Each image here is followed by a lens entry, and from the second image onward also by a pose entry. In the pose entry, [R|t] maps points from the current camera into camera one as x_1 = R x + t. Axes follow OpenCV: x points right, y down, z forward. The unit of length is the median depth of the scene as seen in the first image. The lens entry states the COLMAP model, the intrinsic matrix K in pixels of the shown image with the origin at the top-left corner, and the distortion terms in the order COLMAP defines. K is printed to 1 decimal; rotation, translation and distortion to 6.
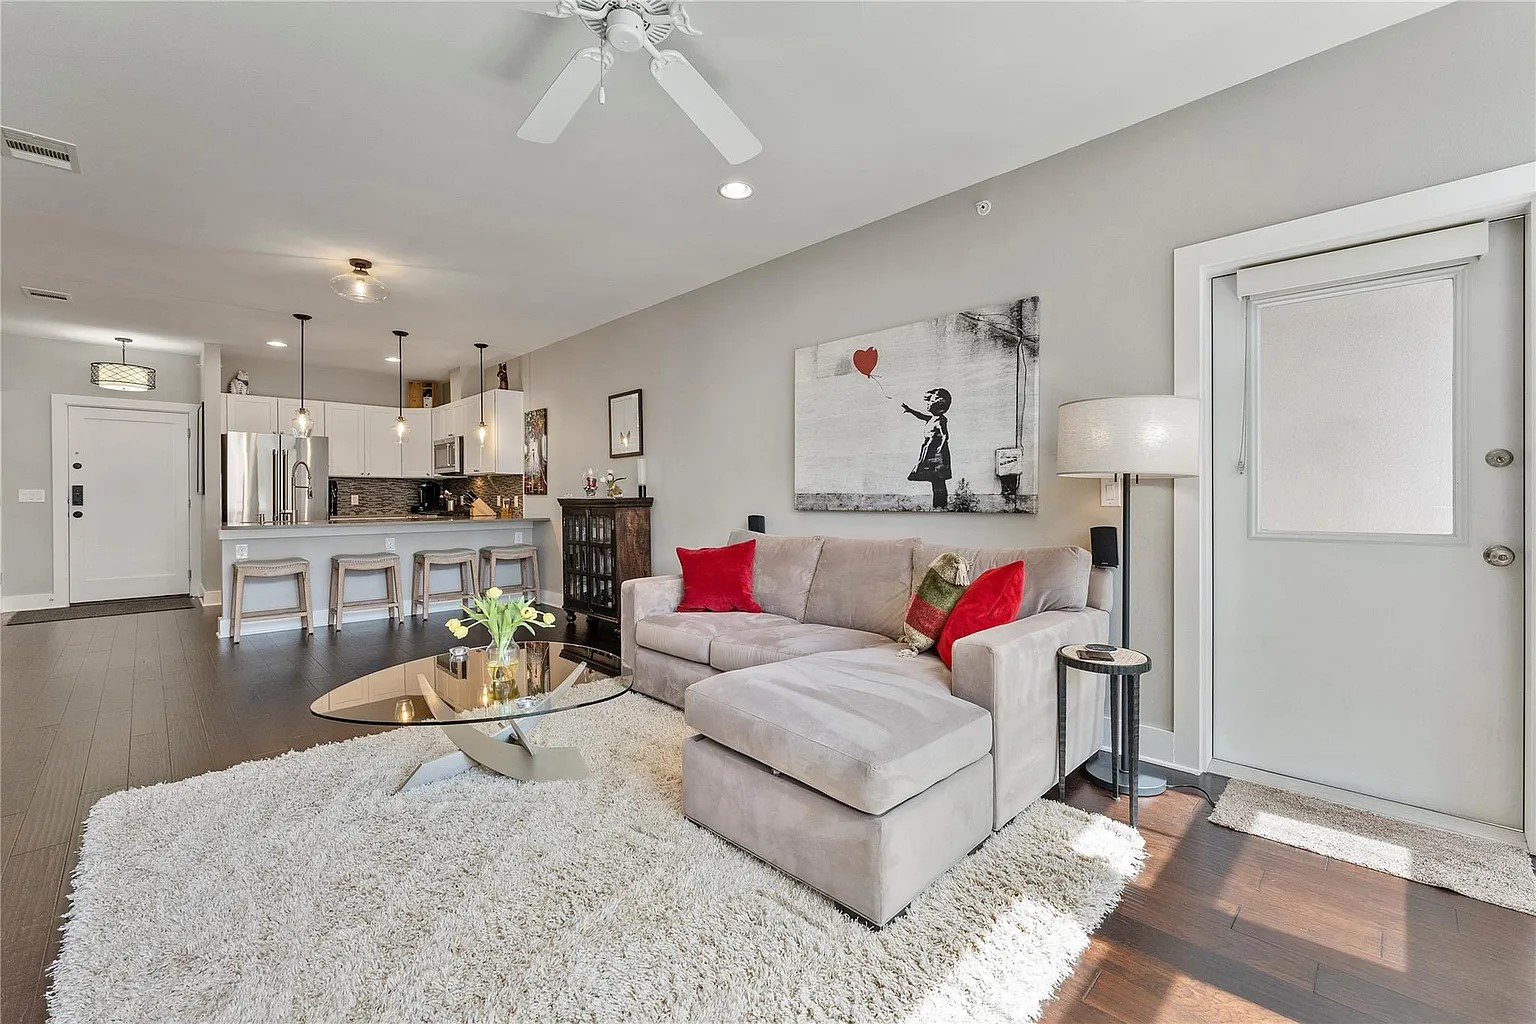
lens RADIAL K [[632.9, 0, 764.0], [0, 632.9, 500.1], [0, 0, 1]] dist [-0.001182, 0.000033]
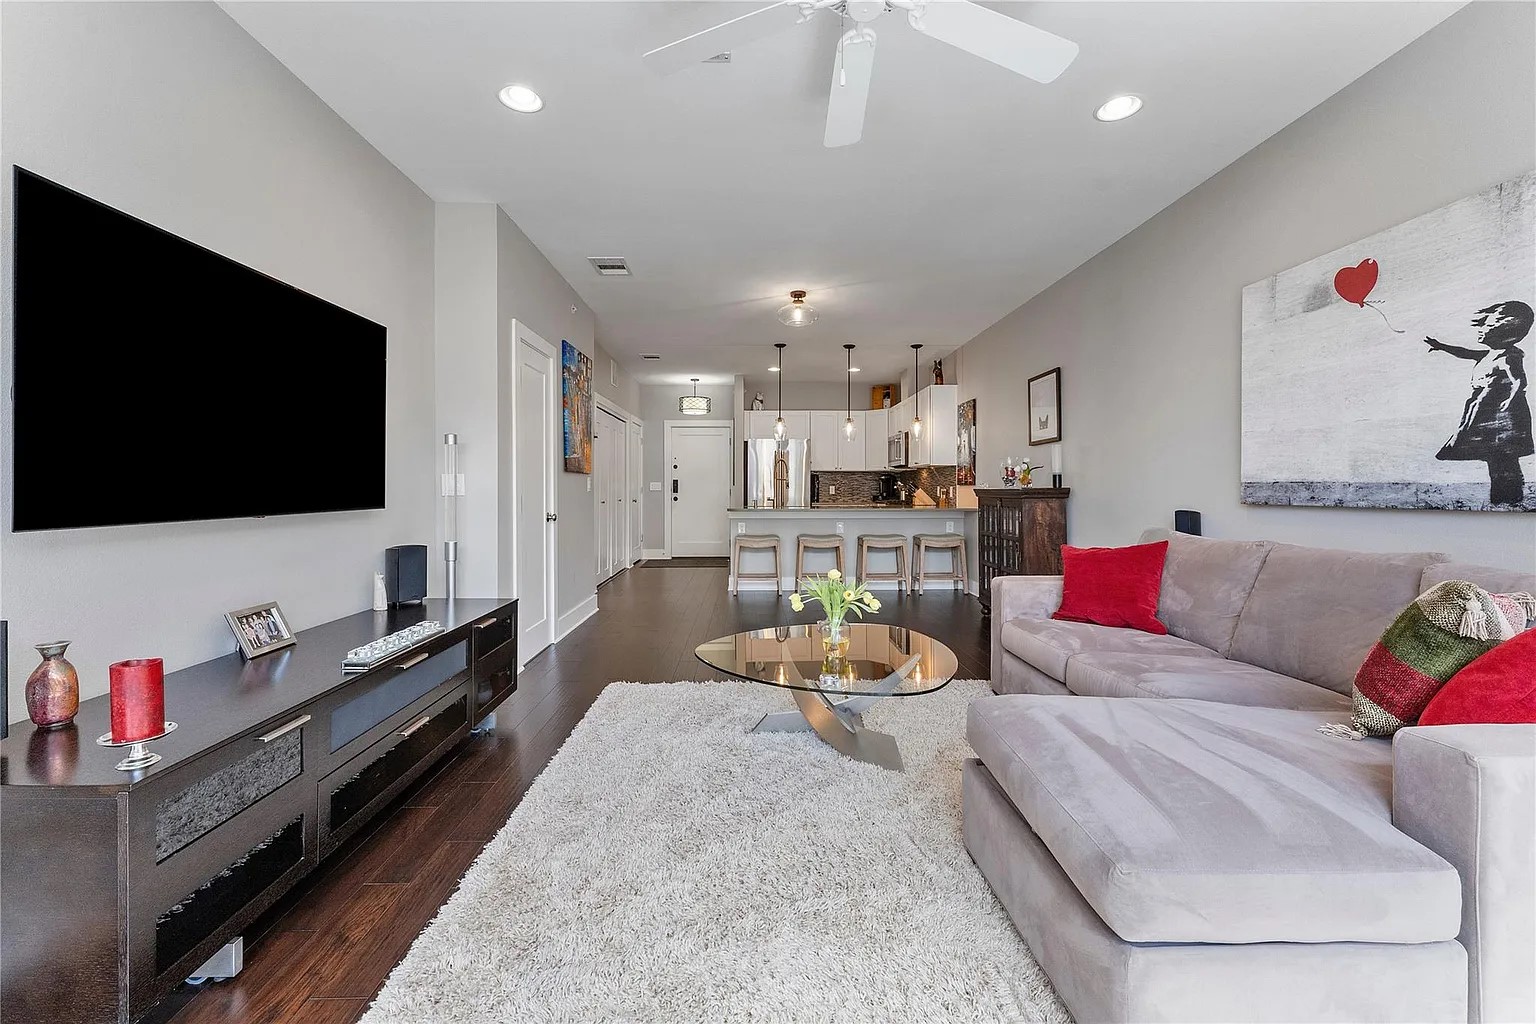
lens RADIAL K [[621.6, 0, 762.6], [0, 621.6, 491.7], [0, 0, 1]] dist [-0.002447, -0.000322]
pose [[0.730321, 0.005516, -0.683082, 0.151001], [-0.005448, 0.999983, 0.002251, 0.002293], [0.683082, 0.002077, 0.730339, 0.098711]]
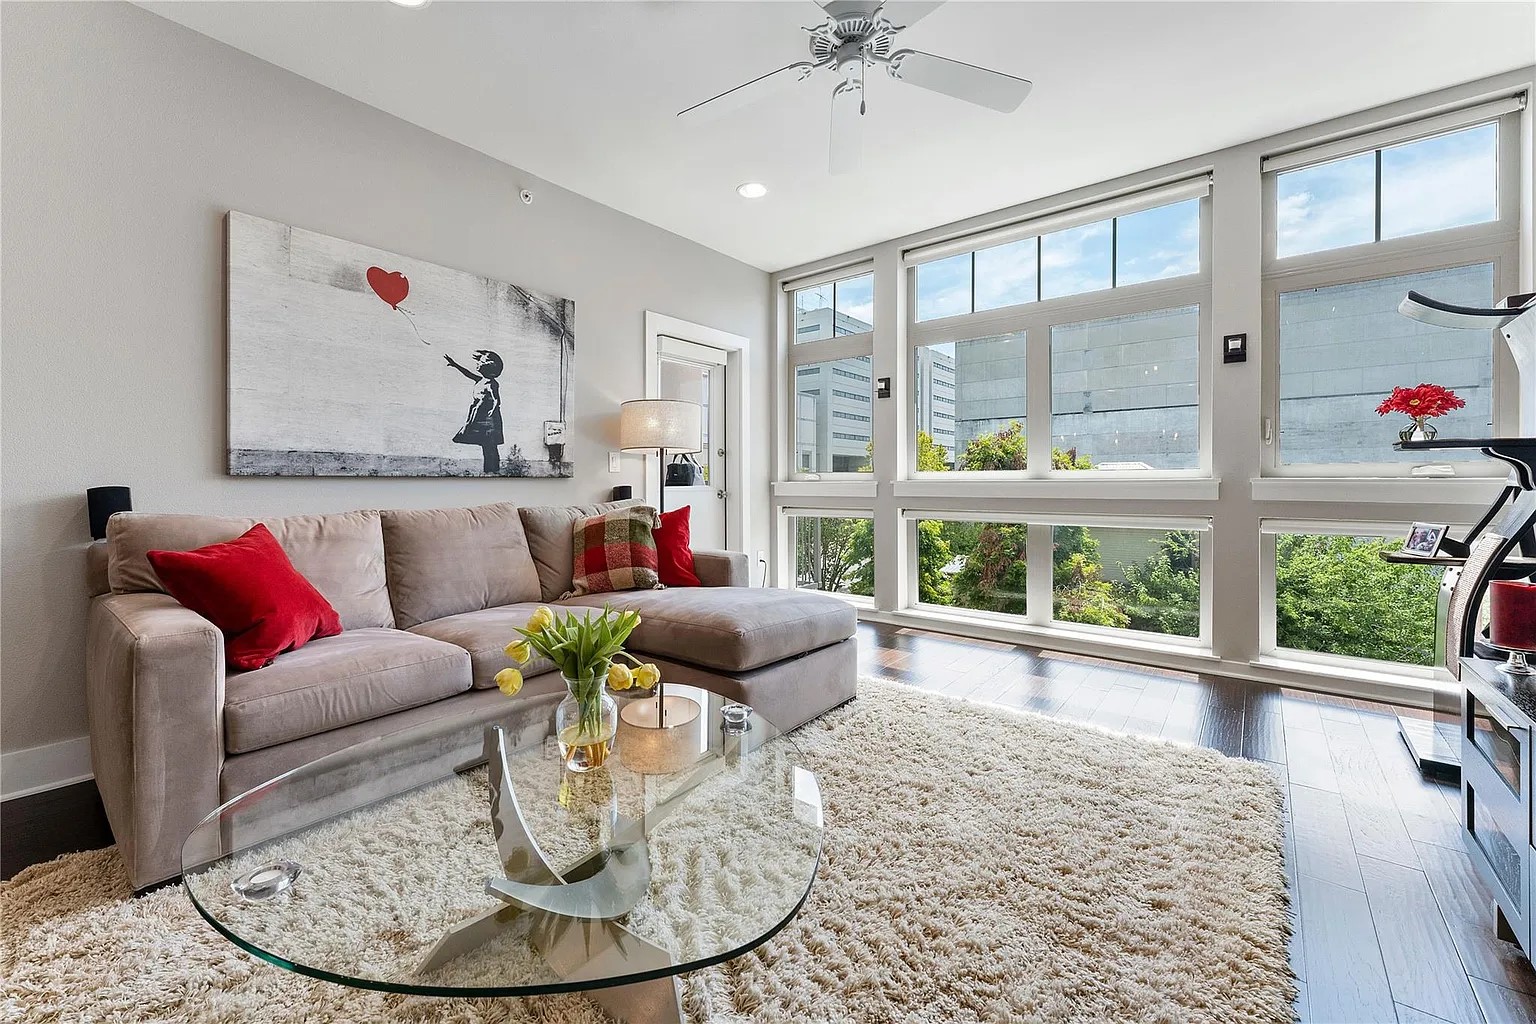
lens RADIAL K [[621.6, 0, 762.6], [0, 621.6, 491.7], [0, 0, 1]] dist [-0.002447, -0.000322]
pose [[-0.119499, -0.008187, 0.992801, -0.661112], [0.009190, 0.999914, 0.009351, 0.032839], [-0.992792, 0.010242, -0.119414, 0.632692]]
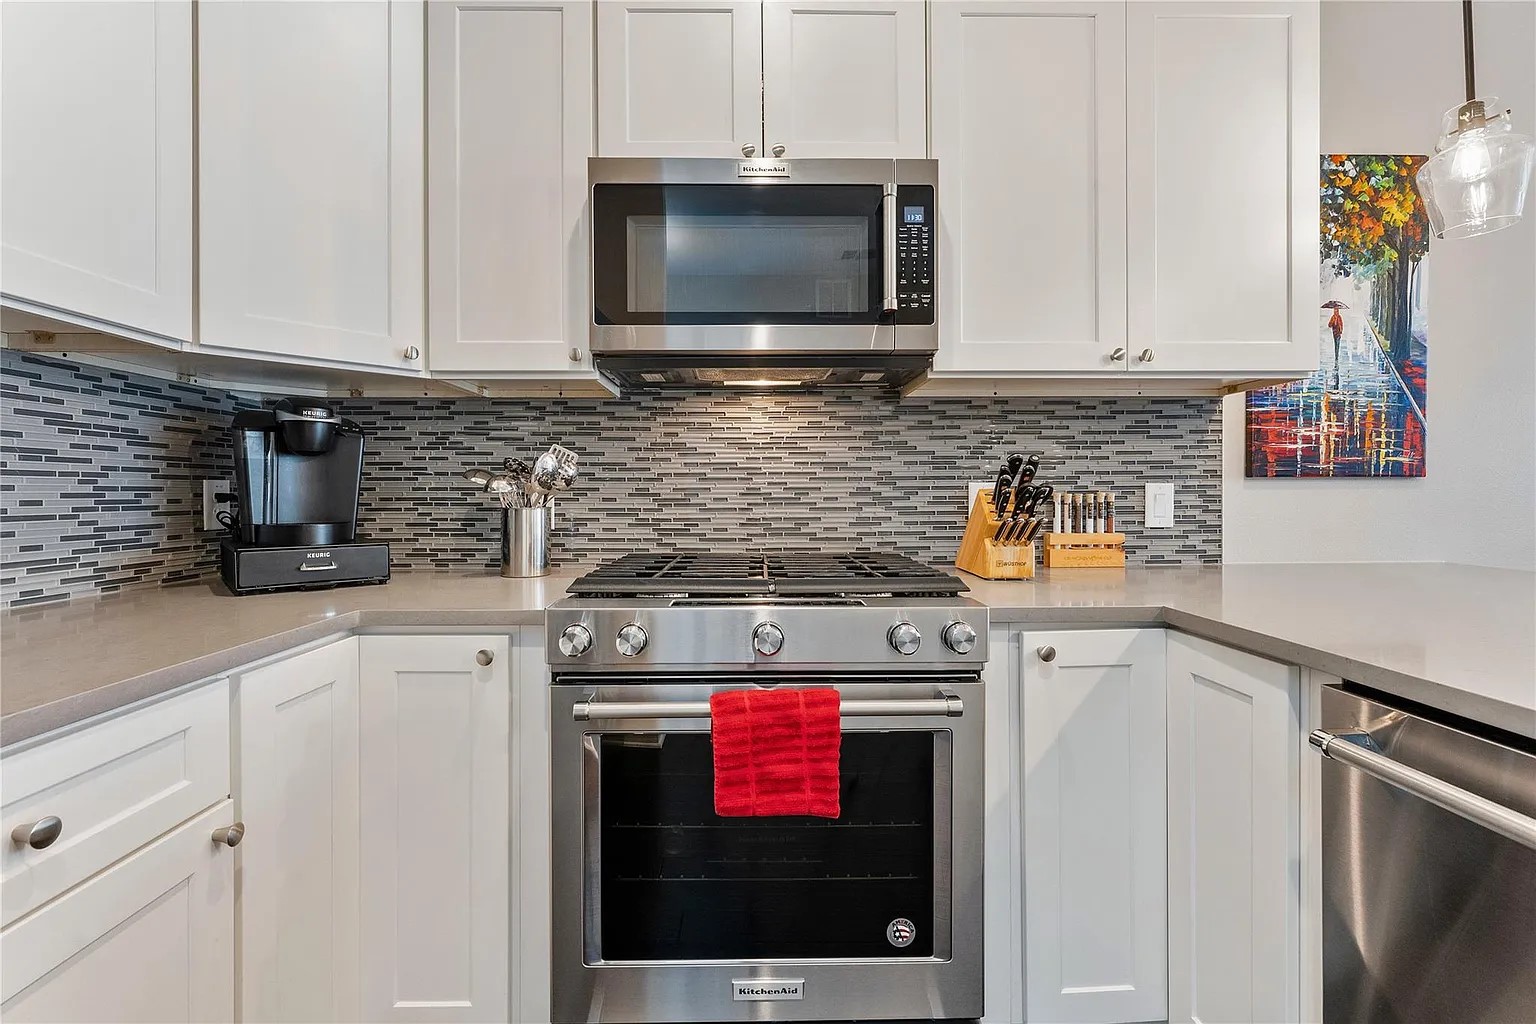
lens RADIAL K [[666.1, 0, 762.9], [0, 666.1, 491.8], [0, 0, 1]] dist [-0.002716, 0.000033]
pose [[0.684228, -0.000305, 0.729268, -1.364578], [0.006909, 0.999958, -0.006064, -0.005291], [-0.729235, 0.009187, 0.684202, 1.859195]]
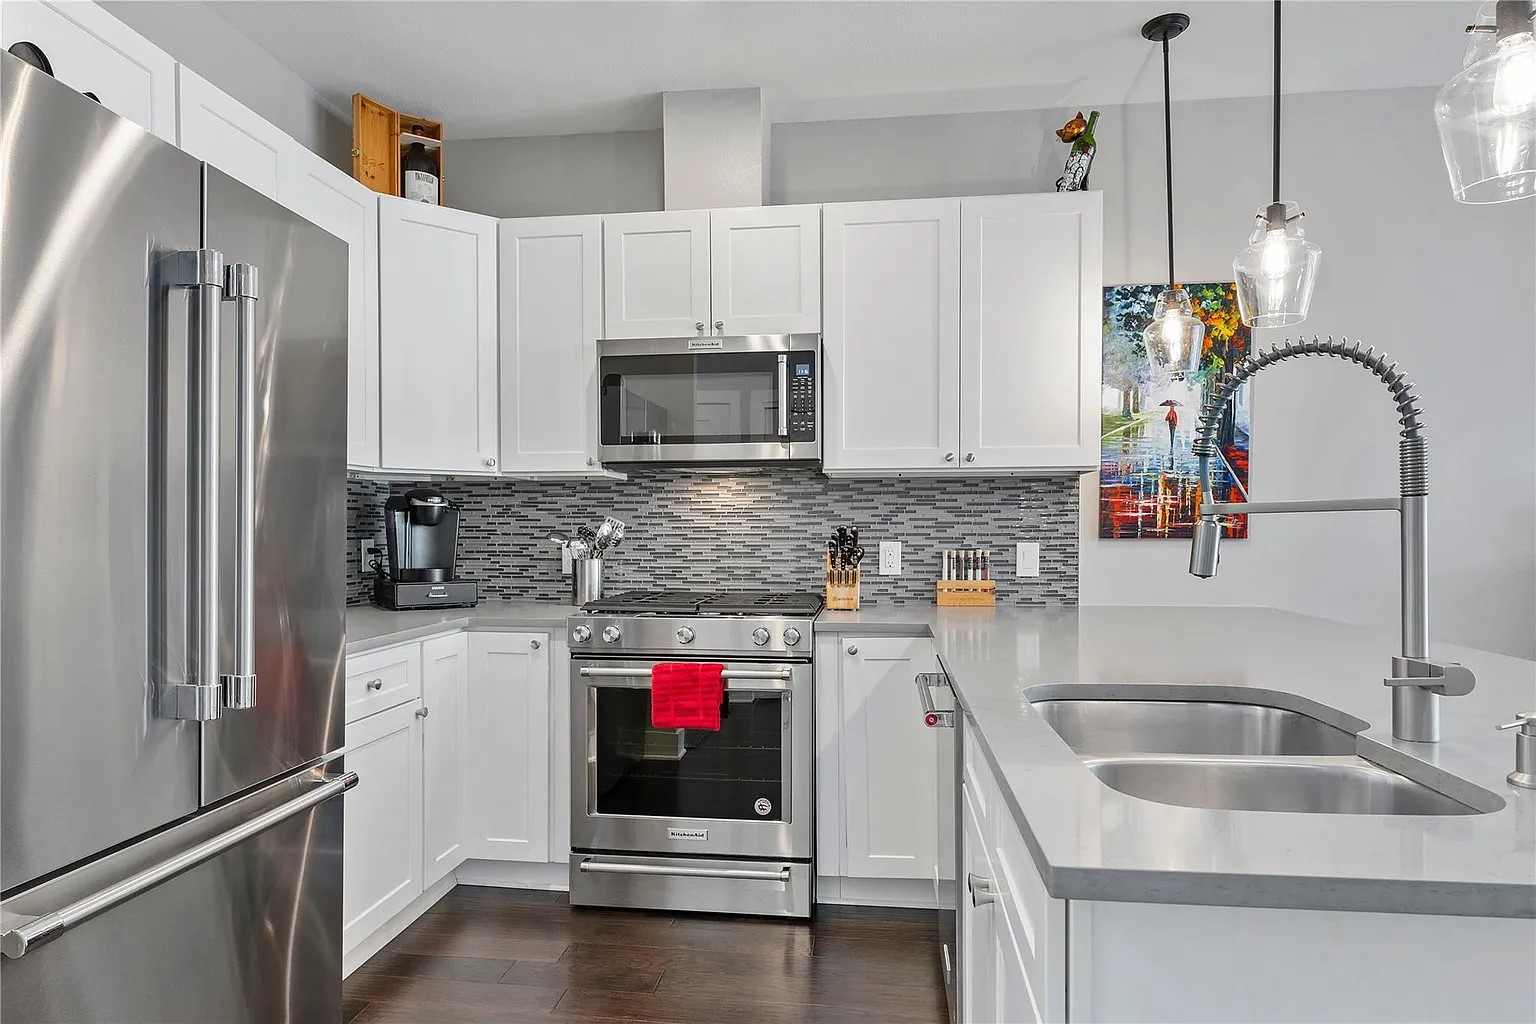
lens RADIAL K [[887.0, 0, 766.7], [0, 887.0, 541.0], [0, 0, 1]] dist [0.001780, 0.000127]
pose [[0.779998, -0.008749, 0.625721, -1.545350], [0.004080, 0.999952, 0.008895, -0.023705], [-0.625769, -0.004385, 0.779996, 1.453814]]
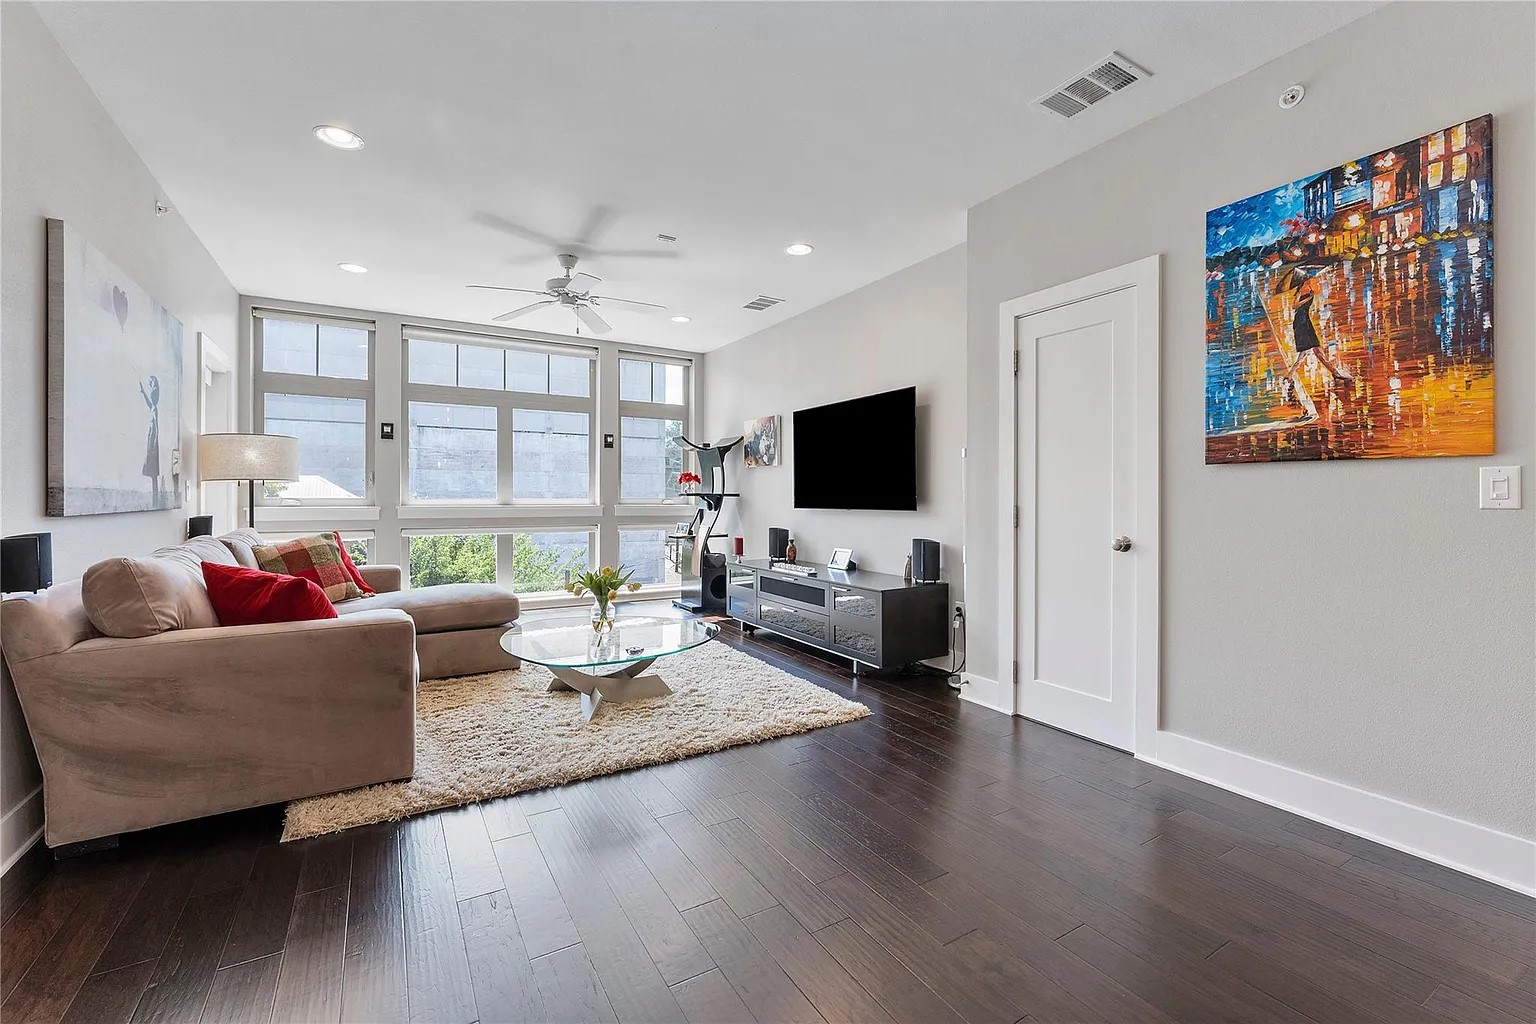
lens RADIAL K [[644.4, 0, 762.5], [0, 644.4, 499.0], [0, 0, 1]] dist [-0.001483, -0.000118]
pose [[-0.973122, 0.000458, 0.230288, -0.722765], [0.002558, 0.999958, 0.008823, -0.003749], [-0.230275, 0.009175, -0.973082, 1.547932]]
